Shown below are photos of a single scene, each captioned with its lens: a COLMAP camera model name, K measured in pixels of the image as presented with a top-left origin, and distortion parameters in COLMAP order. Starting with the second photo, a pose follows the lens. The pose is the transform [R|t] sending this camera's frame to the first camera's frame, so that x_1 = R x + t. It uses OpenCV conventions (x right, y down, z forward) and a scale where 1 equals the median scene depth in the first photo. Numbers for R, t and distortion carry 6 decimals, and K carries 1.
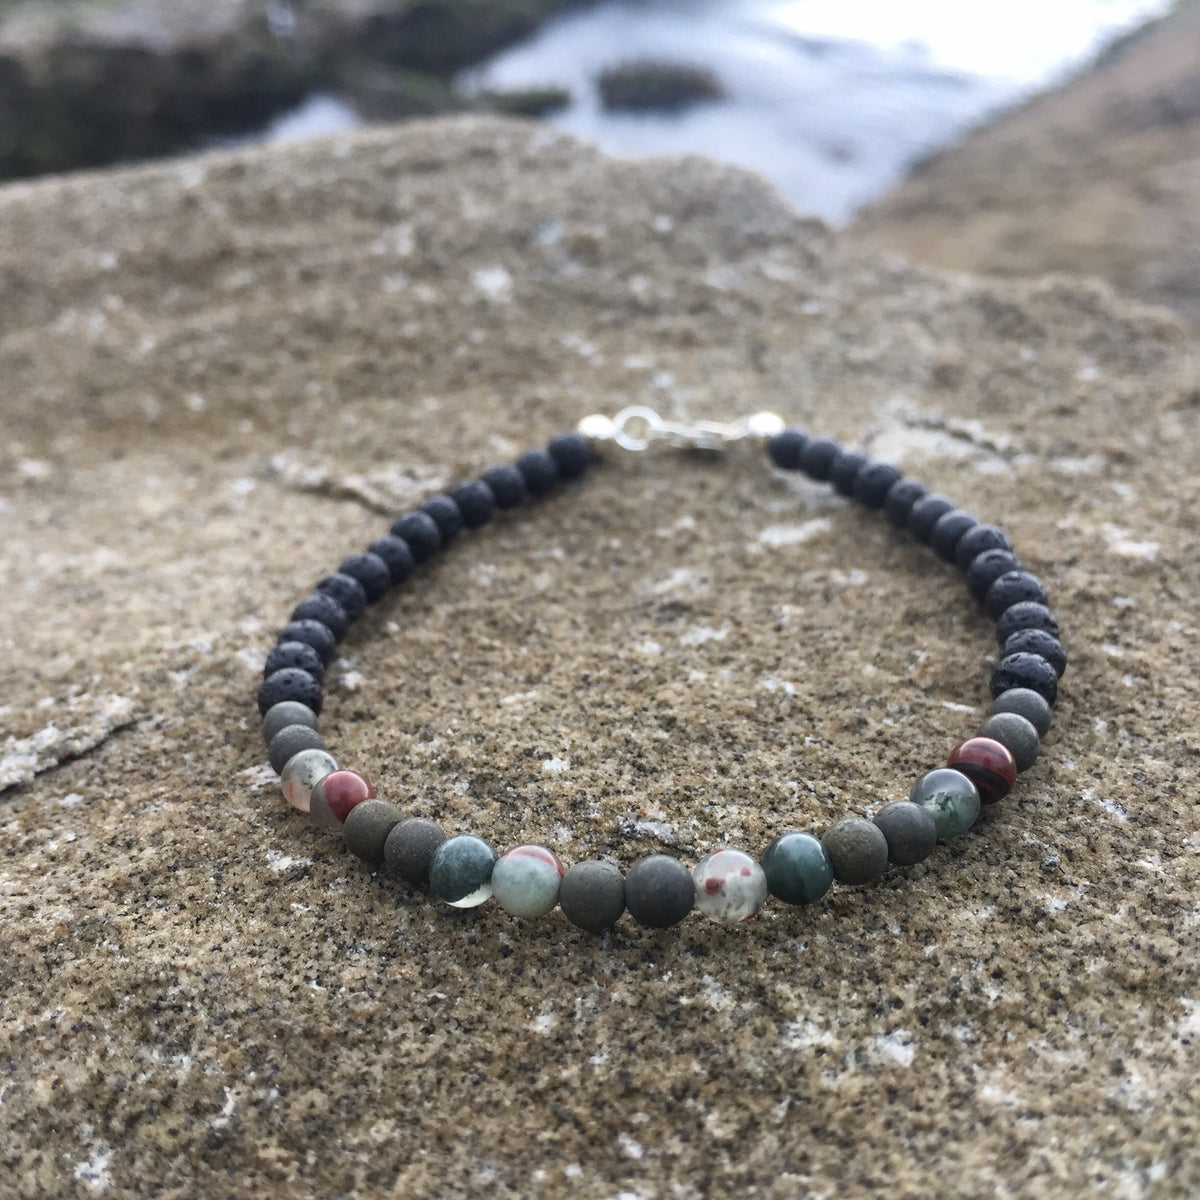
lens RADIAL K [[1346.1, 0, 600.0], [0, 1346.1, 600.0], [0, 0, 1]] dist [0.078877, -0.262400]
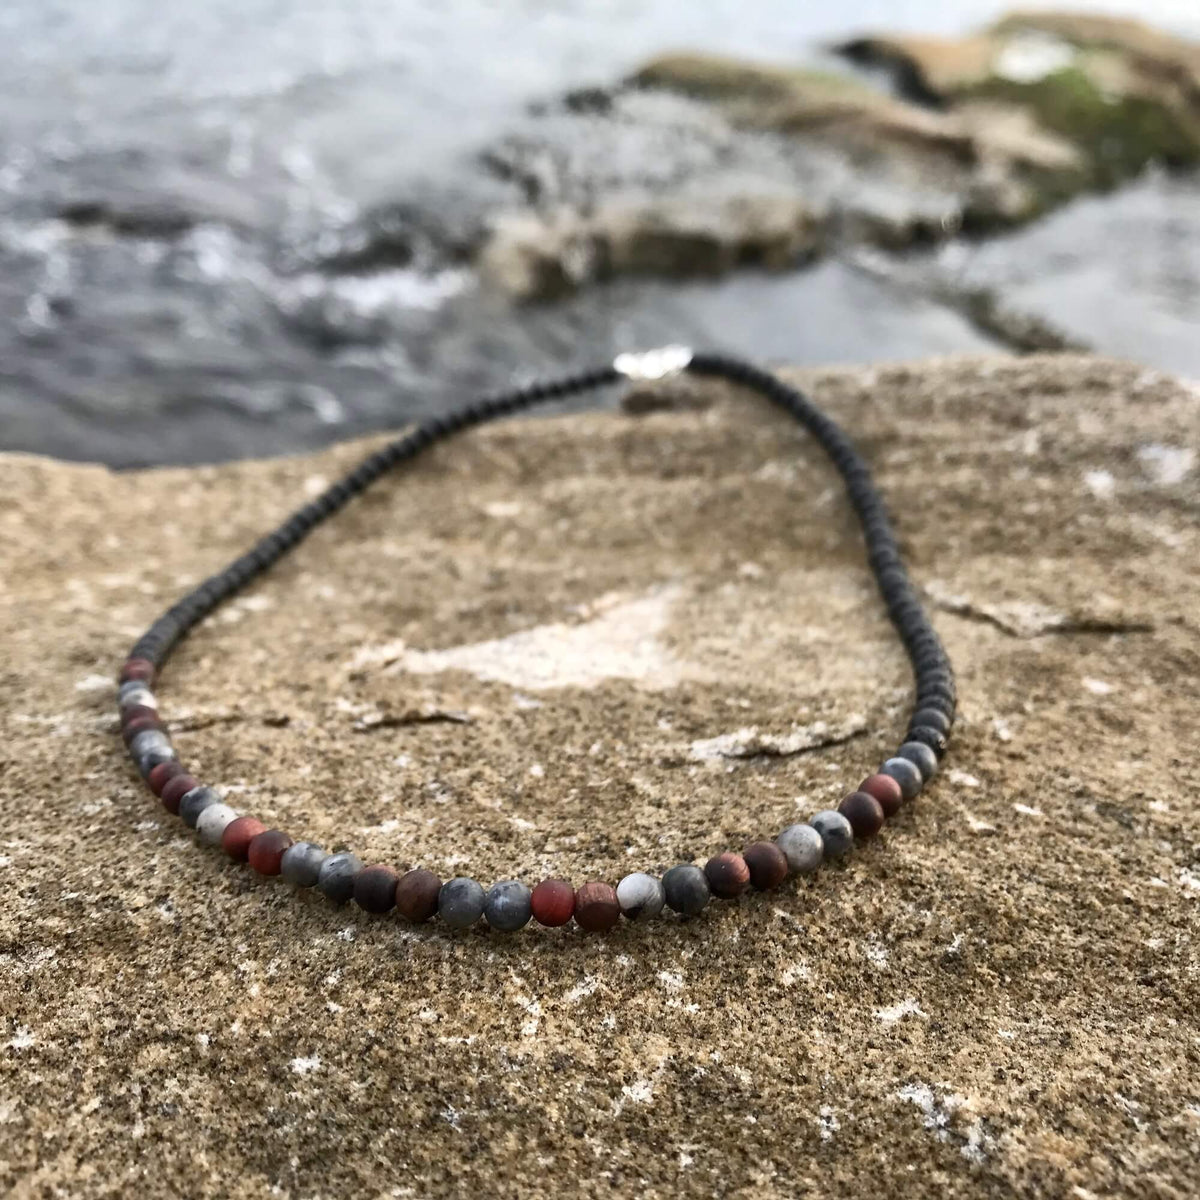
lens RADIAL K [[1346.1, 0, 600.0], [0, 1346.1, 600.0], [0, 0, 1]] dist [0.078877, -0.262400]
pose [[0.938050, 0.152466, -0.311152, -0.215022], [-0.188809, 0.977876, -0.090051, 0.177585], [0.290538, 0.143221, 0.946084, -0.751890]]
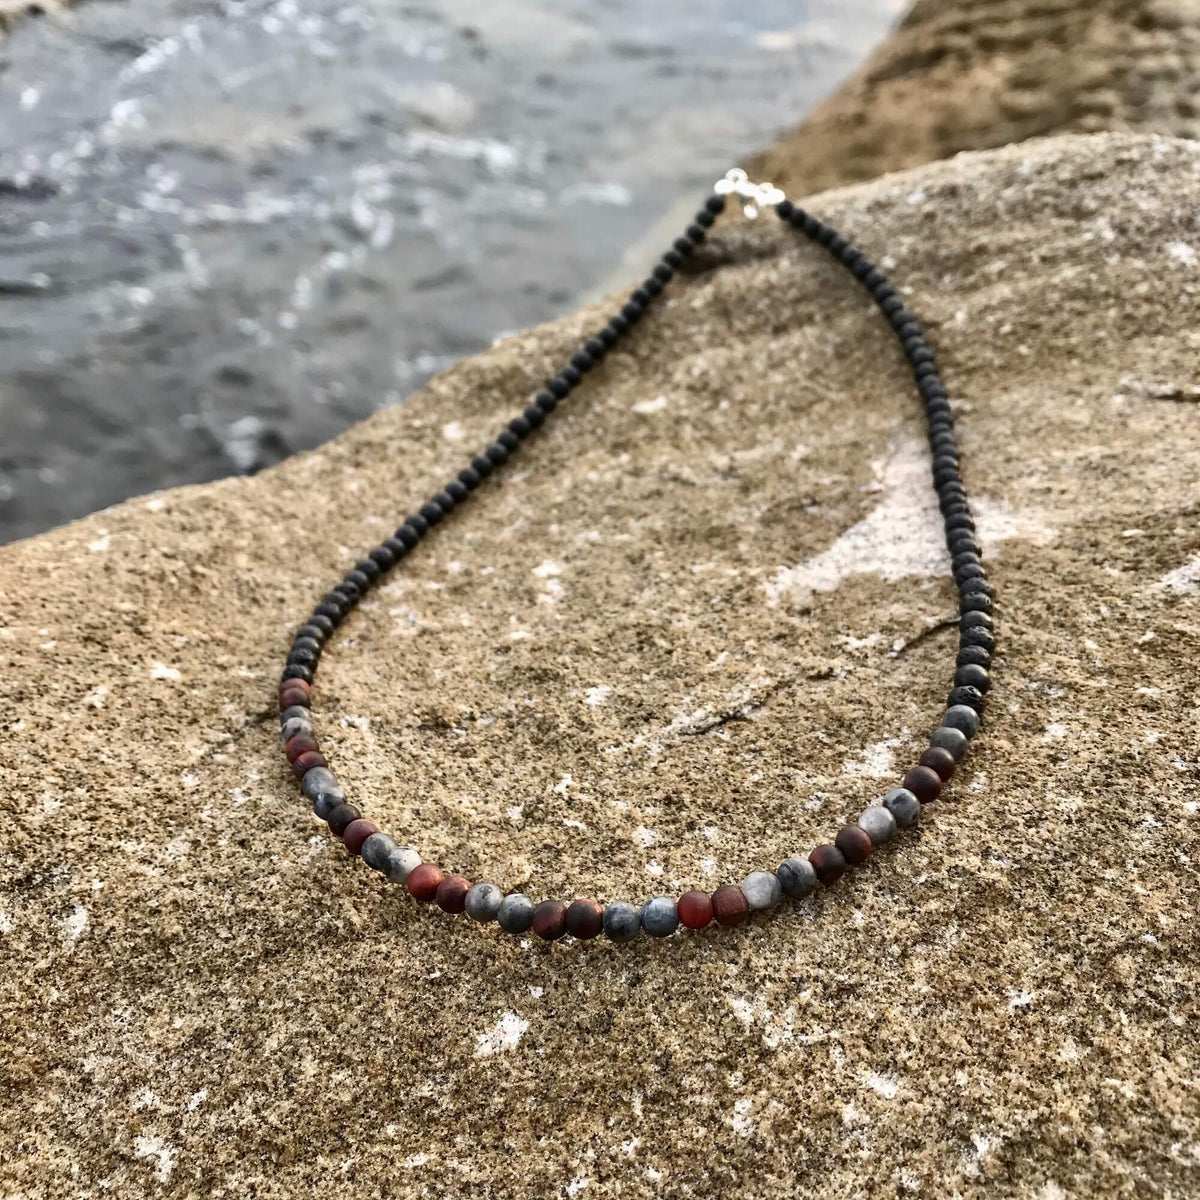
lens RADIAL K [[1346.1, 0, 600.0], [0, 1346.1, 600.0], [0, 0, 1]] dist [0.078877, -0.262400]
pose [[0.993360, -0.113520, 0.018677, -1.652743], [0.111429, 0.989754, 0.089273, -0.100986], [-0.028620, -0.086599, 0.995832, -1.182156]]
